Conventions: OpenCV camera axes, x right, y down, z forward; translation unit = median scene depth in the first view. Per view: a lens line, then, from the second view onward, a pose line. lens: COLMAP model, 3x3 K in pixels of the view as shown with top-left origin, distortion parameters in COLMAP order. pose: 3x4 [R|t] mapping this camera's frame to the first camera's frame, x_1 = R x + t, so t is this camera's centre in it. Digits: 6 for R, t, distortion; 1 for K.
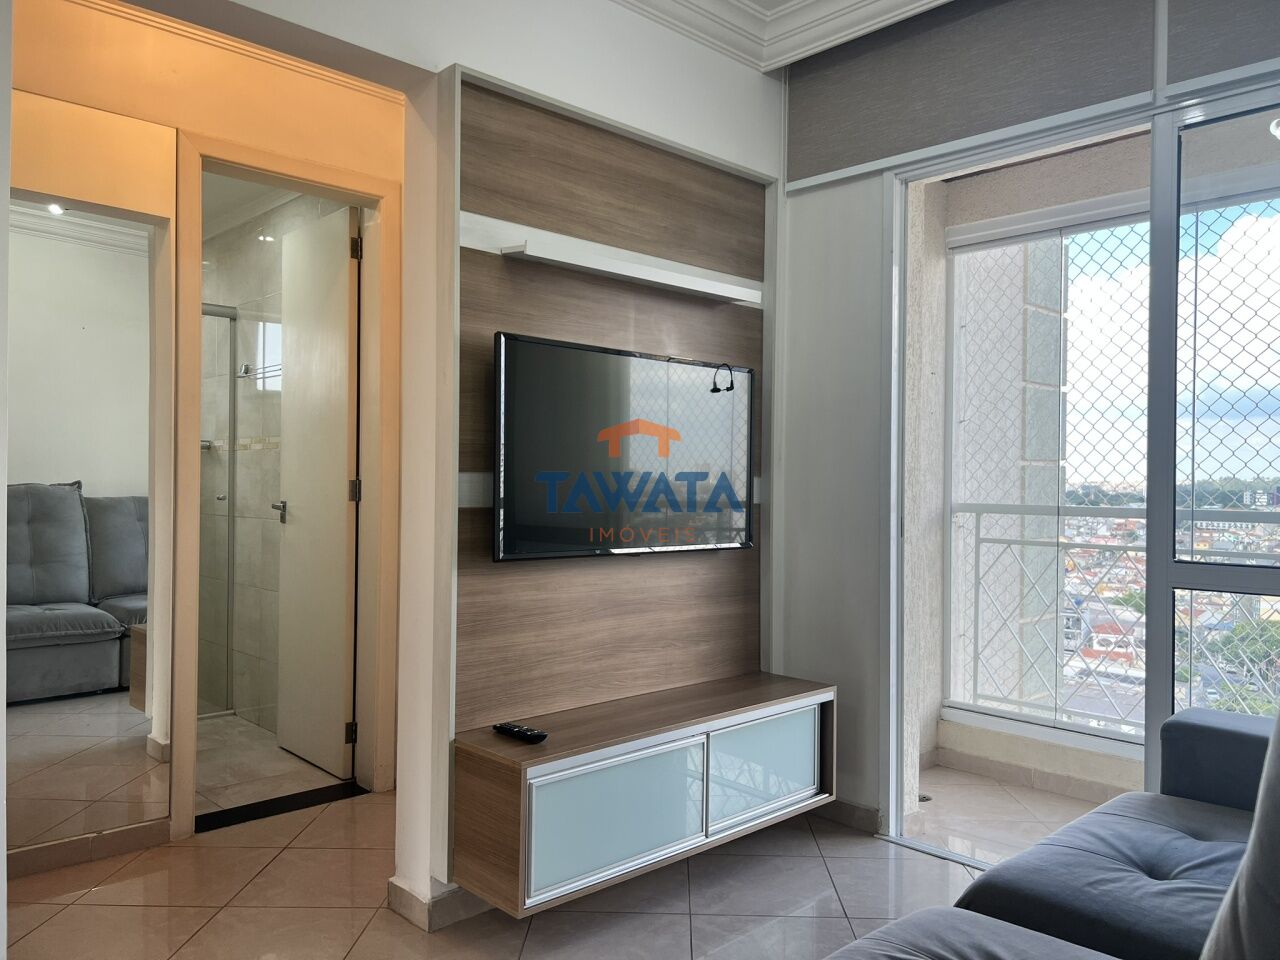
lens RADIAL K [[960.1, 0, 638.2], [0, 960.1, 472.5], [0, 0, 1]] dist [0.038897, -0.048855]
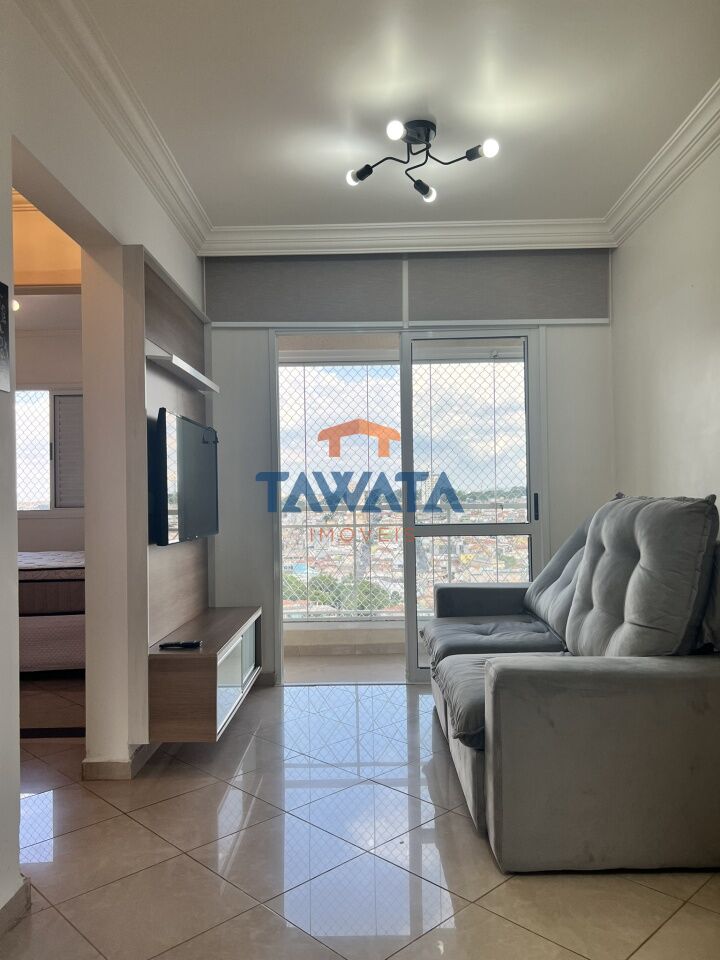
lens RADIAL K [[720.0, 0, 362.7], [0, 720.0, 485.4], [0, 0, 1]] dist [0.038897, -0.048855]
pose [[0.692703, -0.011982, 0.721124, -0.647850], [0.019329, 0.999811, -0.001954, -0.001802], [-0.720964, 0.015291, 0.692804, -0.094156]]
